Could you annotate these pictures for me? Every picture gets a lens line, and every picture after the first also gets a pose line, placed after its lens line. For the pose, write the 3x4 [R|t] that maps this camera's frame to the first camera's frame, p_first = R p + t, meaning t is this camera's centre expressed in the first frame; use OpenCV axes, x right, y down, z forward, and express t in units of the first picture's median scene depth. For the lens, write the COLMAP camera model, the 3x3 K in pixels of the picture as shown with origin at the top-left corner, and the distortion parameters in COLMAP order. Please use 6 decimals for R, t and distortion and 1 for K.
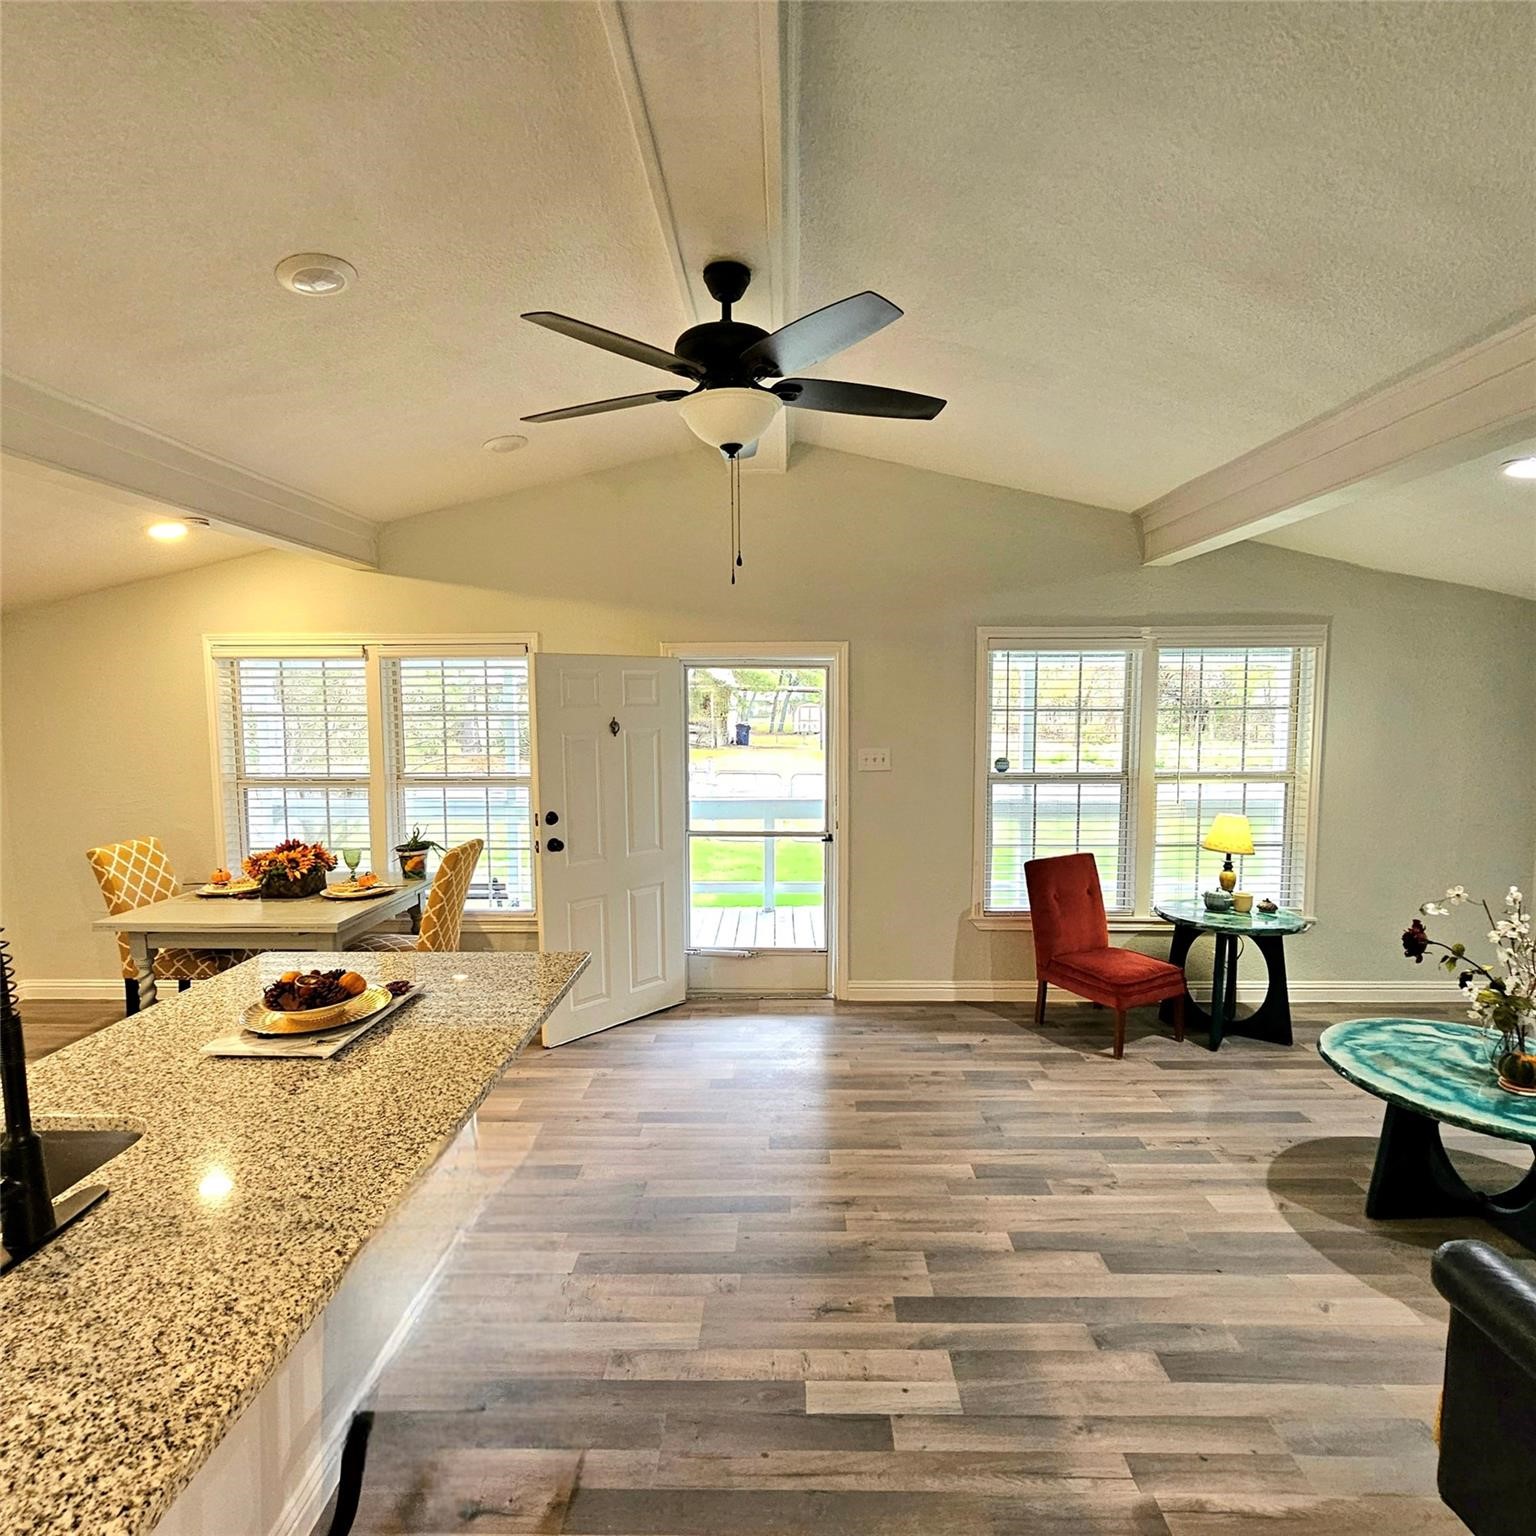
lens RADIAL K [[833.4, 0, 748.0], [0, 833.4, 775.4], [0, 0, 1]] dist [0.000347, 0.001423]
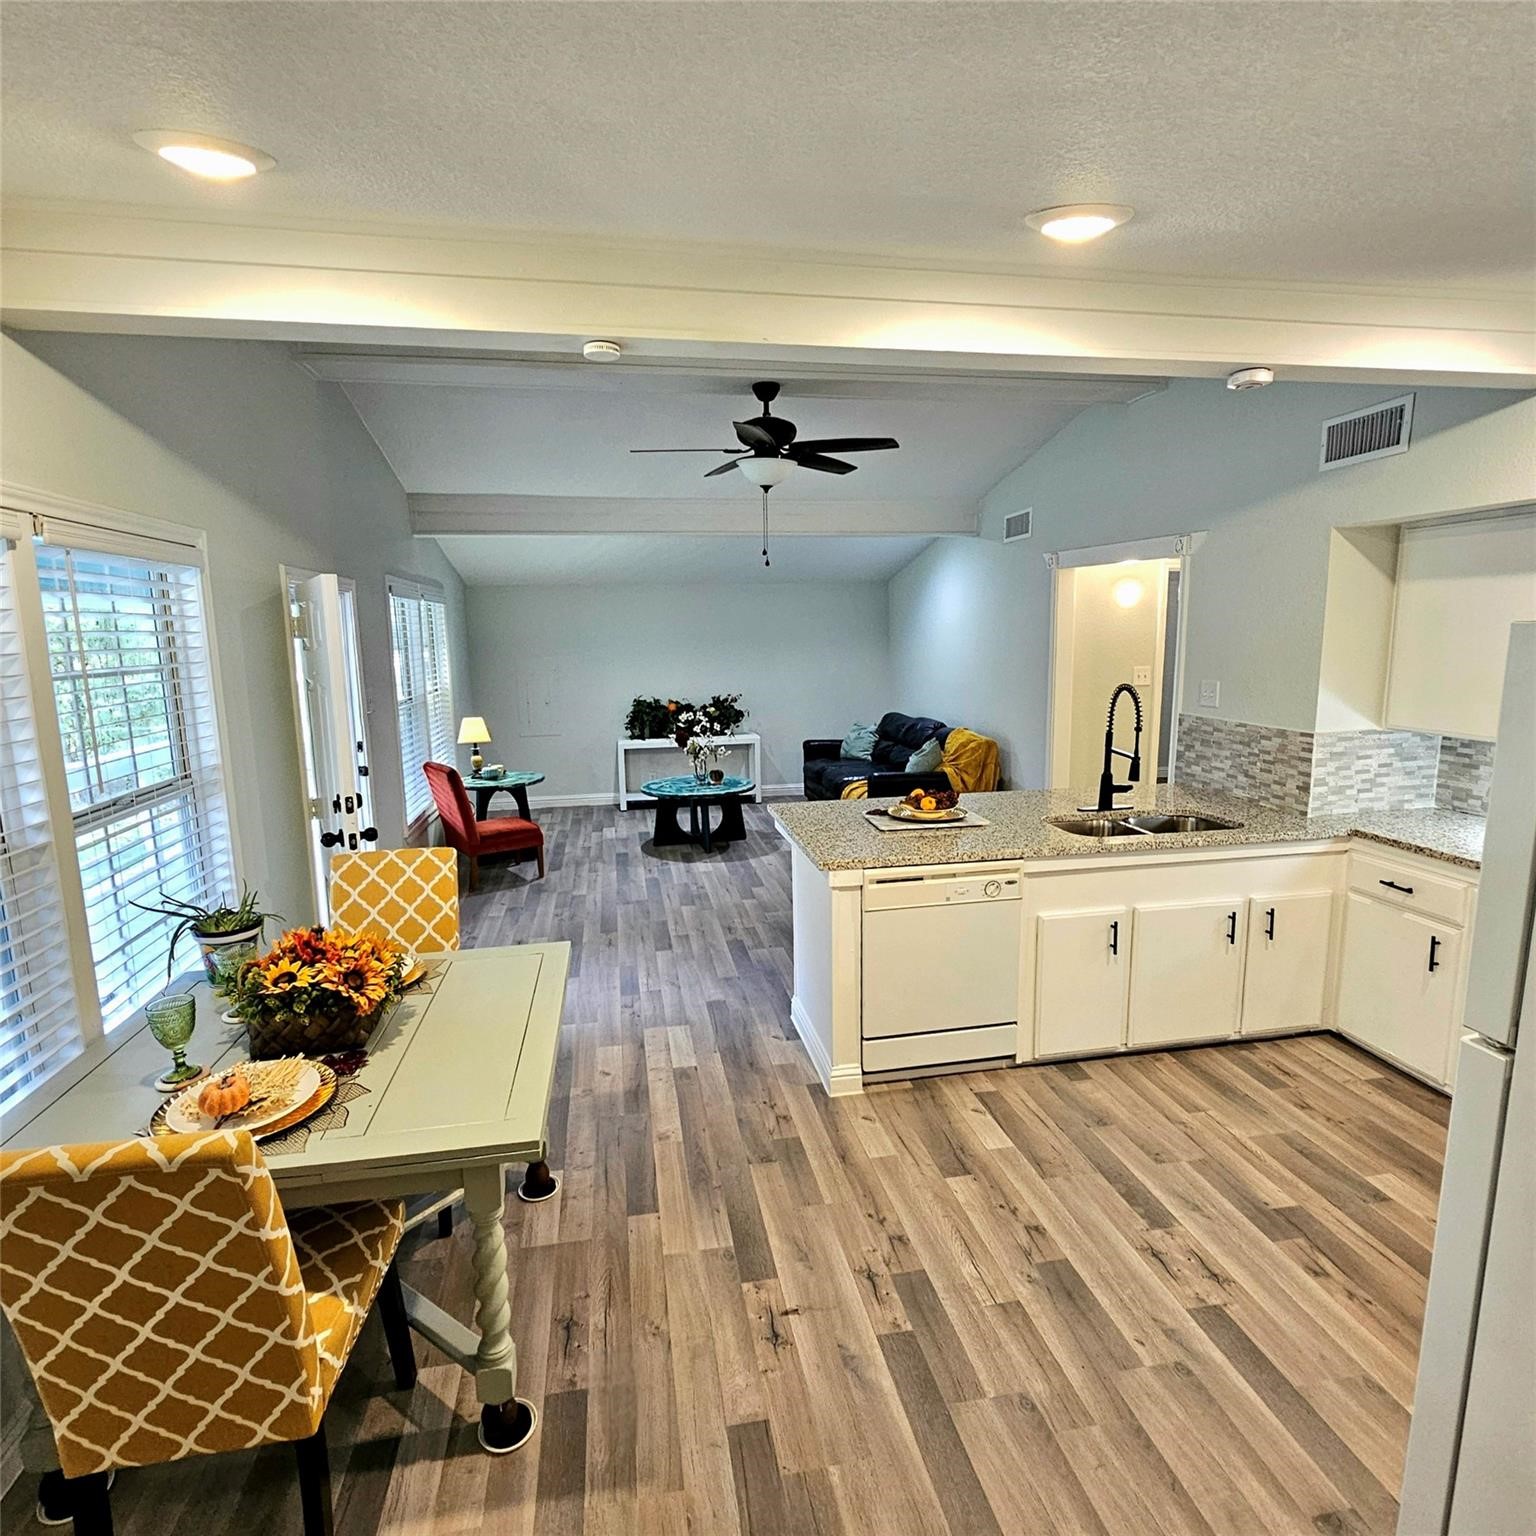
lens RADIAL K [[878.0, 0, 768.0], [0, 878.0, 768.0], [0, 0, 1]] dist [-0.005485, -0.001573]
pose [[-0.227464, -0.134003, 0.964522, -1.126365], [0.103316, 0.981575, 0.160737, -0.067512], [-0.968290, 0.136212, -0.209428, 0.880594]]
